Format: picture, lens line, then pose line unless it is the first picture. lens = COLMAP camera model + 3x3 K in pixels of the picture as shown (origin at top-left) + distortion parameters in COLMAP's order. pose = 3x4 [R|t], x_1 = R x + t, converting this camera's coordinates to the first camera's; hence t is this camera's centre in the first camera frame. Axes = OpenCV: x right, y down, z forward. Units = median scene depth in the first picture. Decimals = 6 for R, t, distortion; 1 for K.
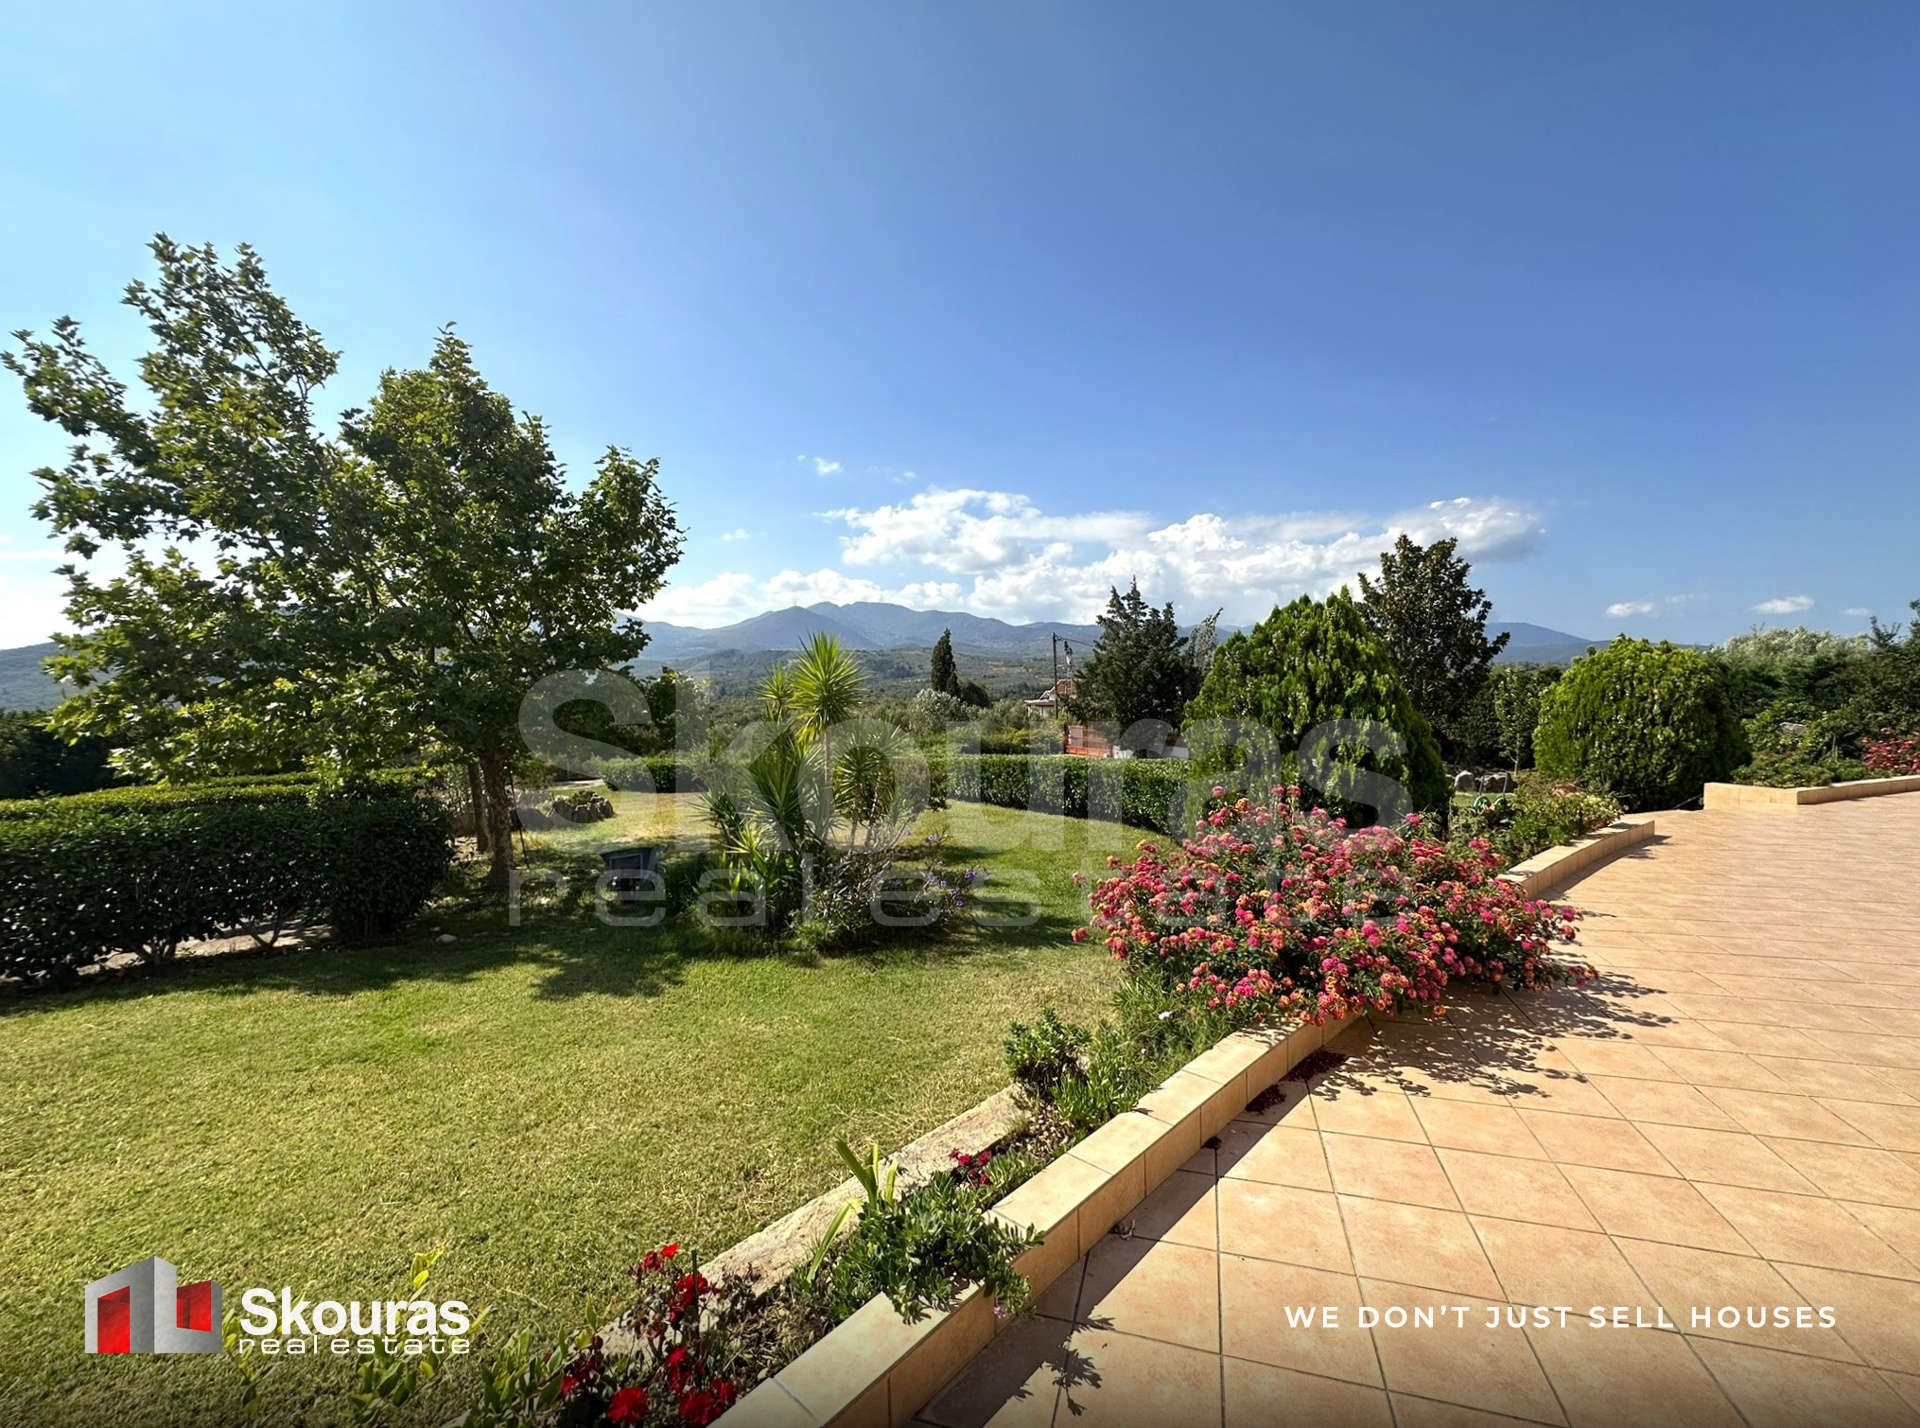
lens RADIAL K [[775.6, 0, 956.3], [0, 775.6, 719.7], [0, 0, 1]] dist [-0.002414, 0.000285]
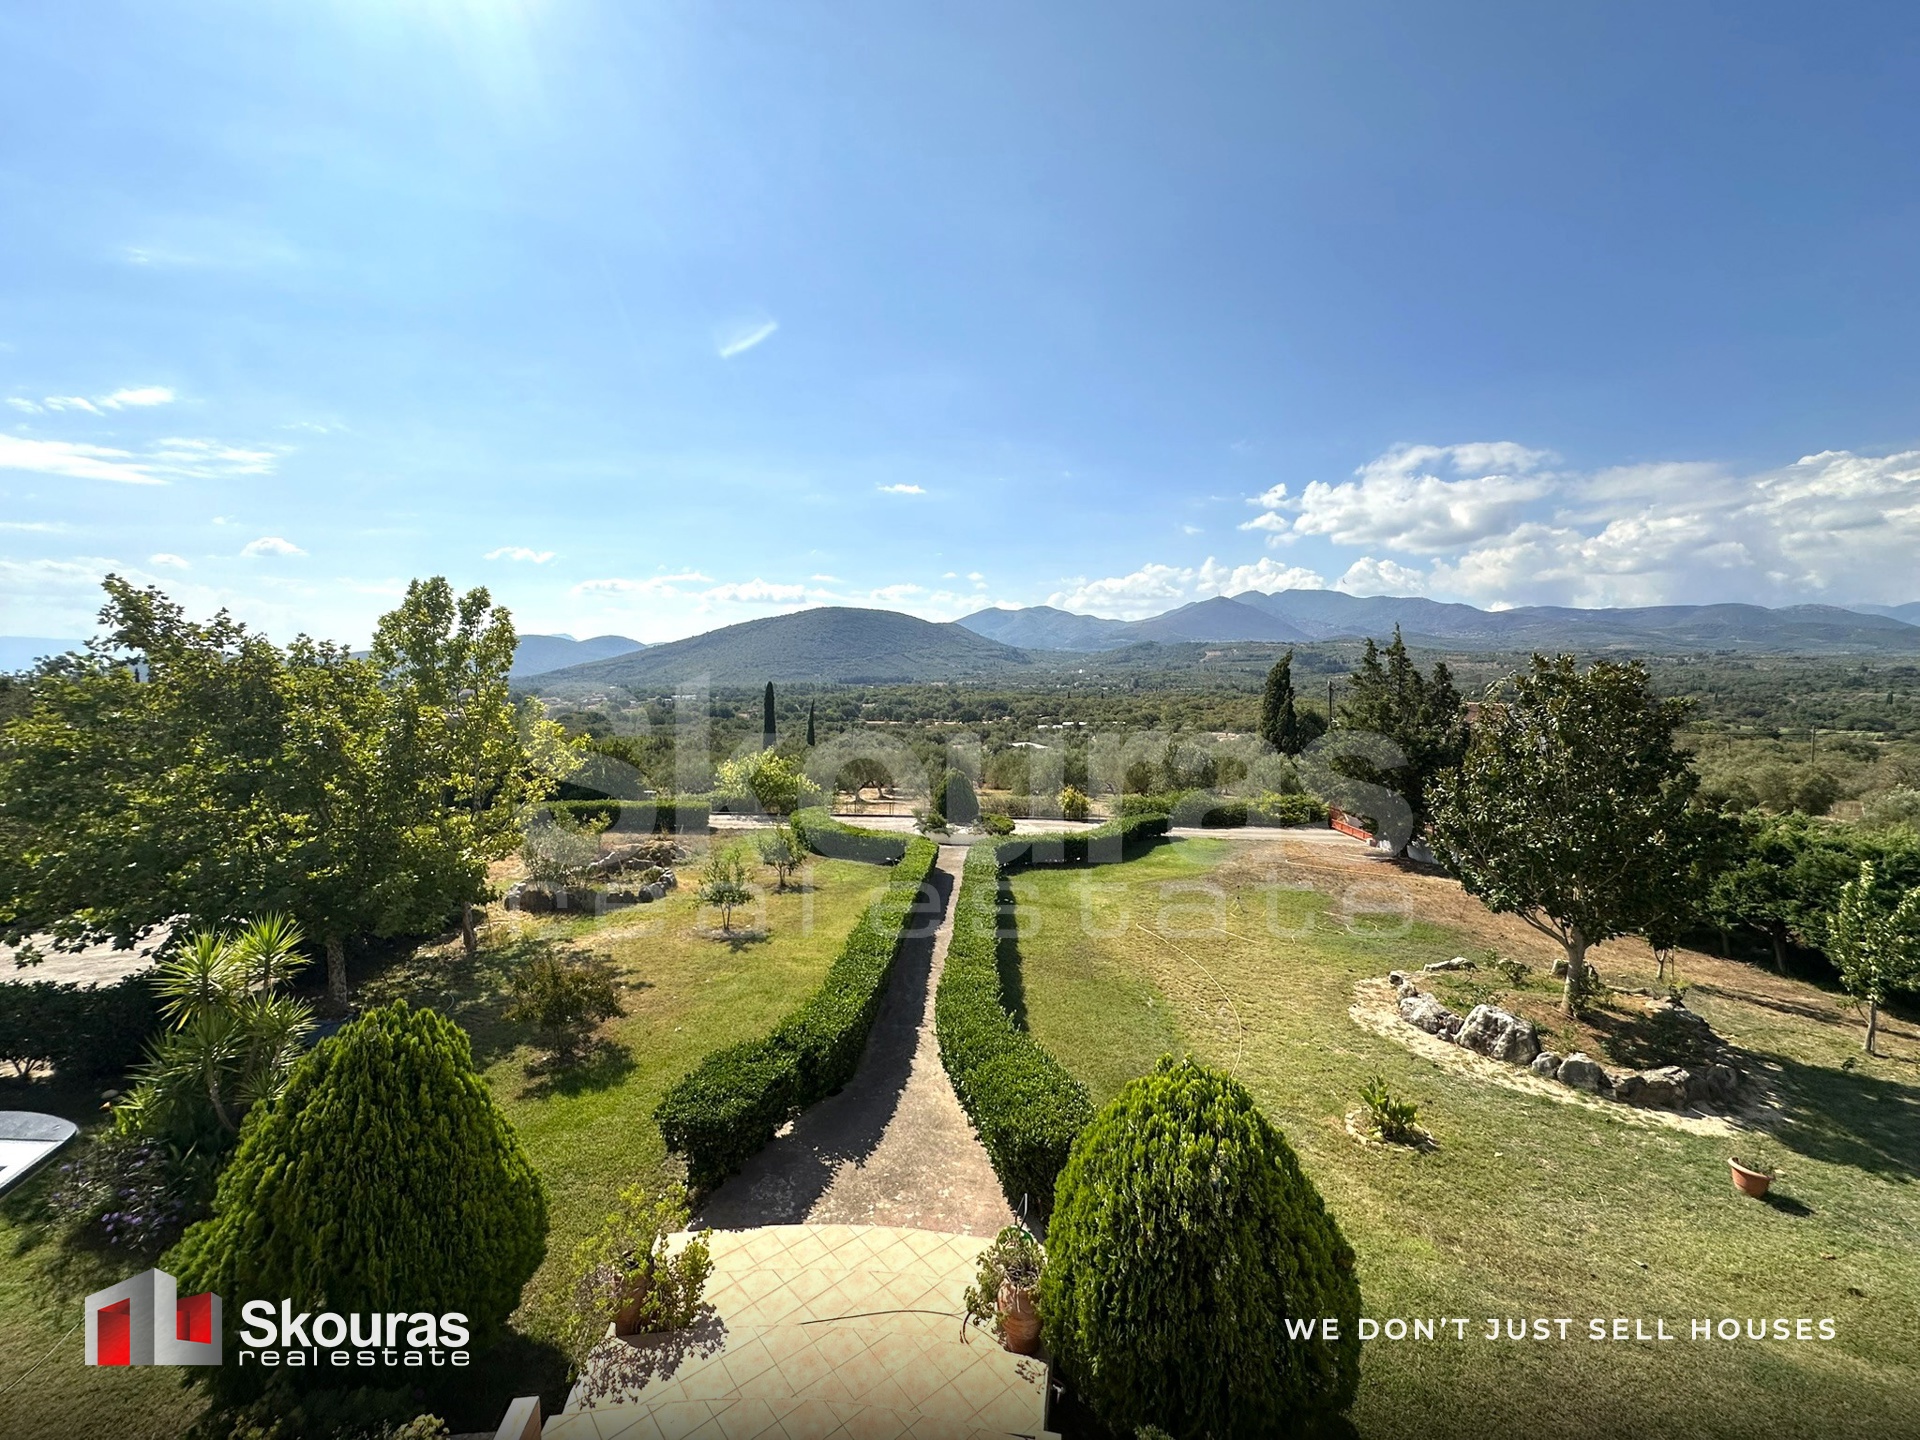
lens RADIAL K [[766.8, 0, 956.6], [0, 766.8, 722.2], [0, 0, 1]] dist [-0.000968, 0.000315]
pose [[0.863666, 0.051826, -0.501394, 0.571680], [-0.044437, 0.998656, 0.026681, -0.212004], [0.502103, -0.000763, 0.864808, 0.244869]]
